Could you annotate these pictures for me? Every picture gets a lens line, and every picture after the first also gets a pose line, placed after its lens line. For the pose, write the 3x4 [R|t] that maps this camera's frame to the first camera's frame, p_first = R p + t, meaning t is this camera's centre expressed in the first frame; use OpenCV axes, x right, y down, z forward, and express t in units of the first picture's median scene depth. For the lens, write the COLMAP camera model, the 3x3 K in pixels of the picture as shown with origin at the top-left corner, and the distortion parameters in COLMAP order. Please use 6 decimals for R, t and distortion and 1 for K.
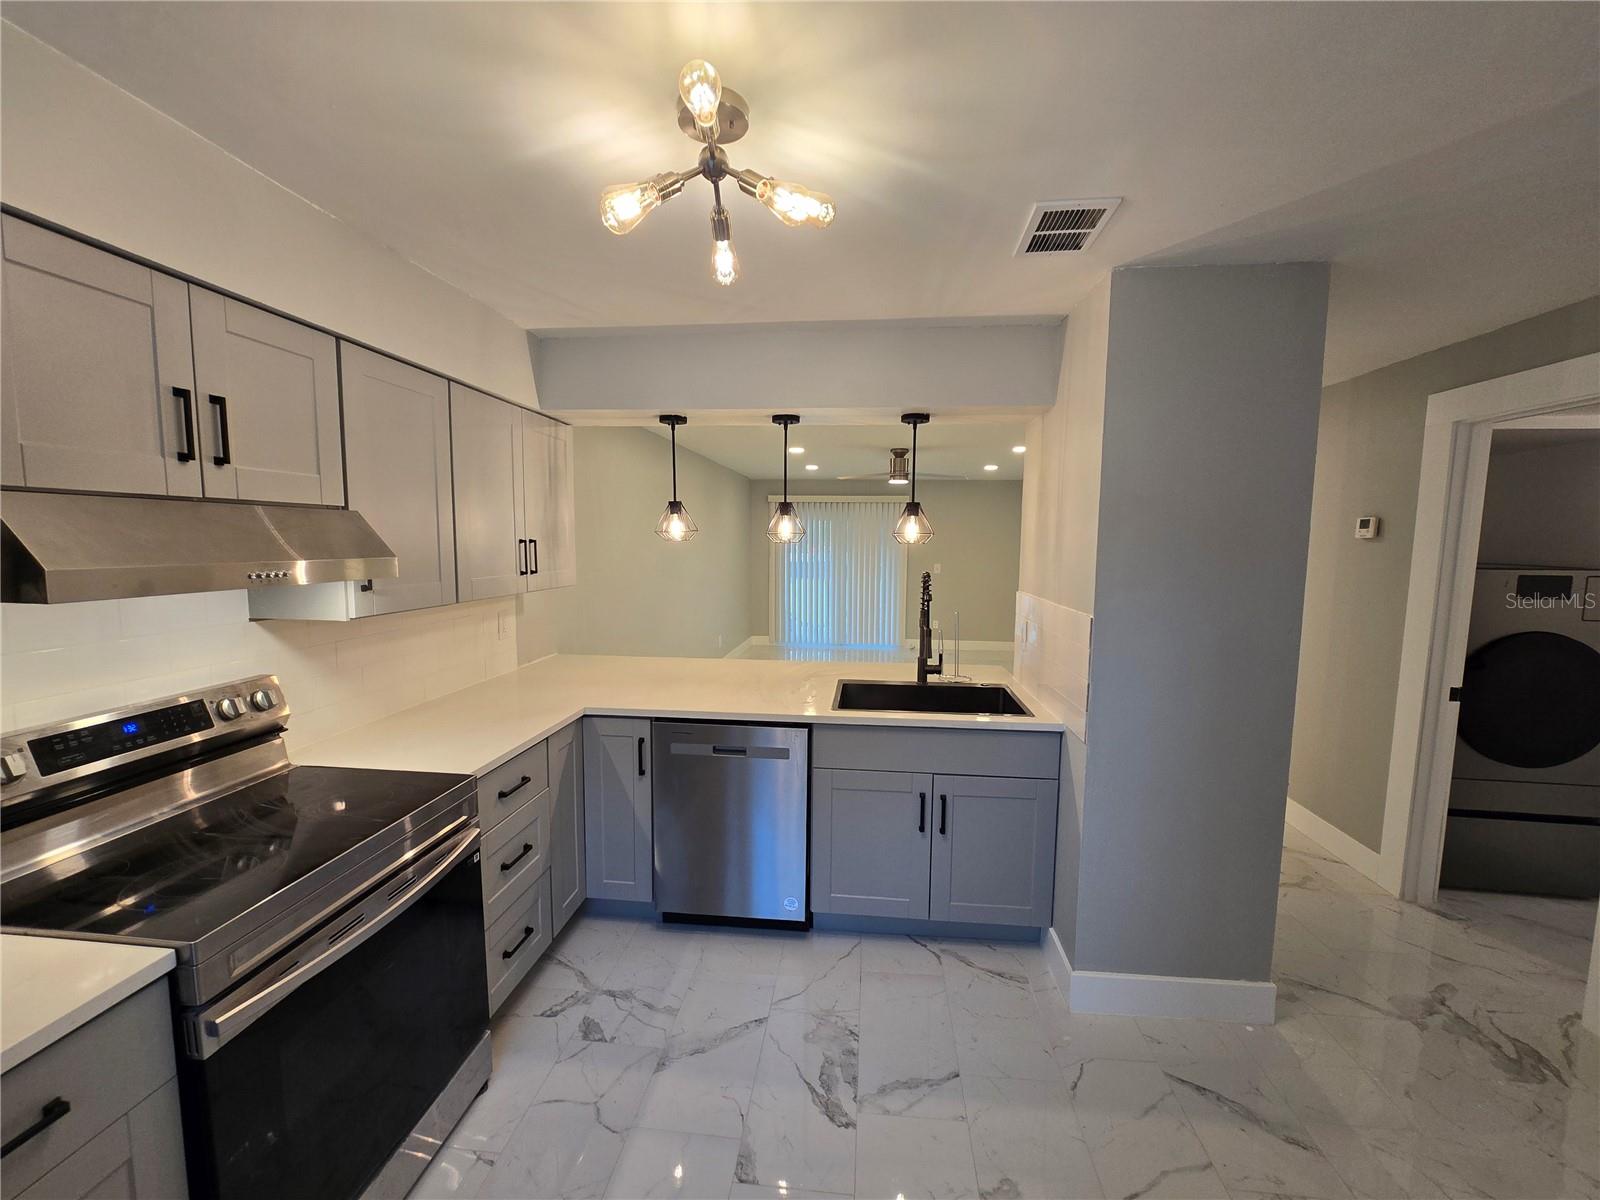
lens RADIAL K [[651.7, 0, 807.3], [0, 651.7, 608.1], [0, 0, 1]] dist [-0.000532, -0.000223]
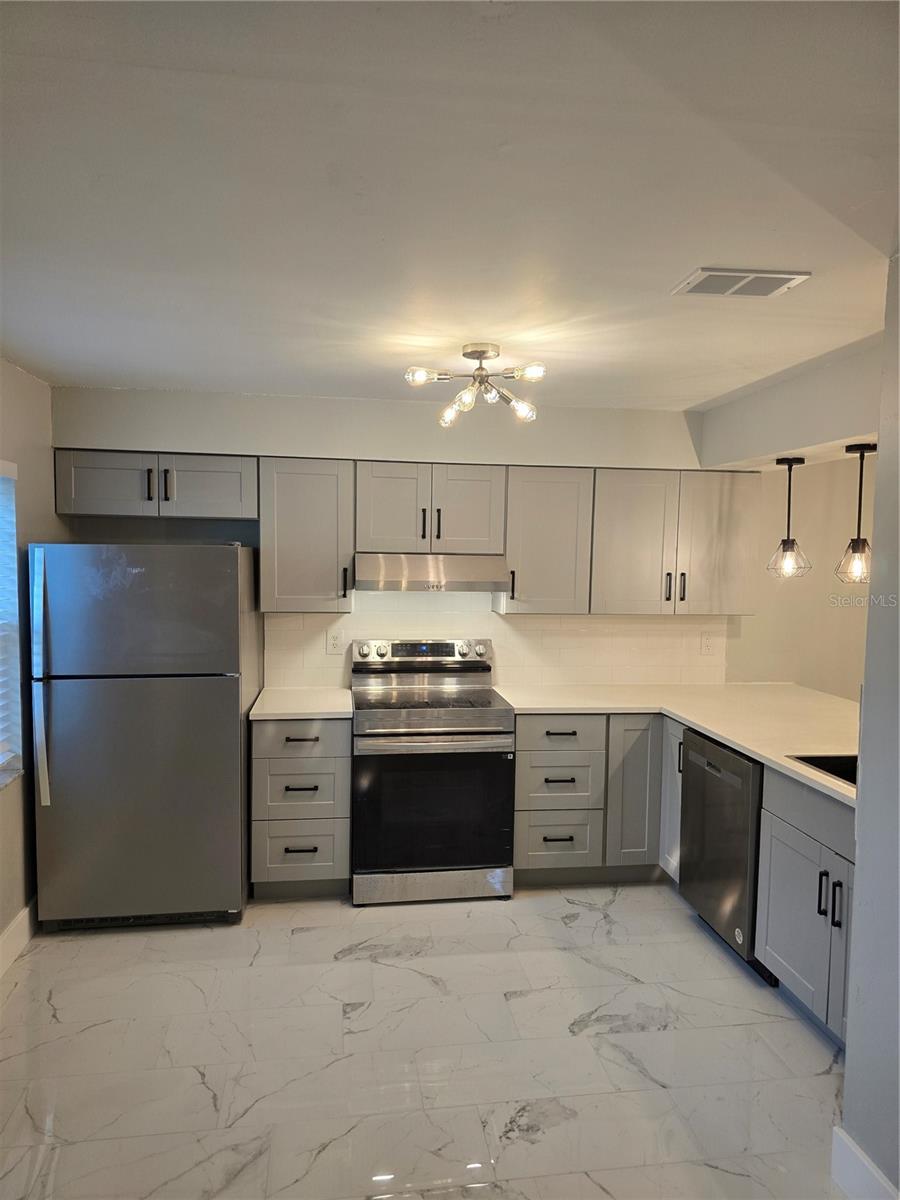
lens RADIAL K [[797.7, 0, 451.3], [0, 797.7, 606.9], [0, 0, 1]] dist [0.063434, -0.070617]
pose [[0.248785, 0.060904, -0.966642, 1.321410], [-0.117487, 0.992549, 0.032298, -0.052189], [0.961407, 0.105533, 0.254087, 0.248442]]
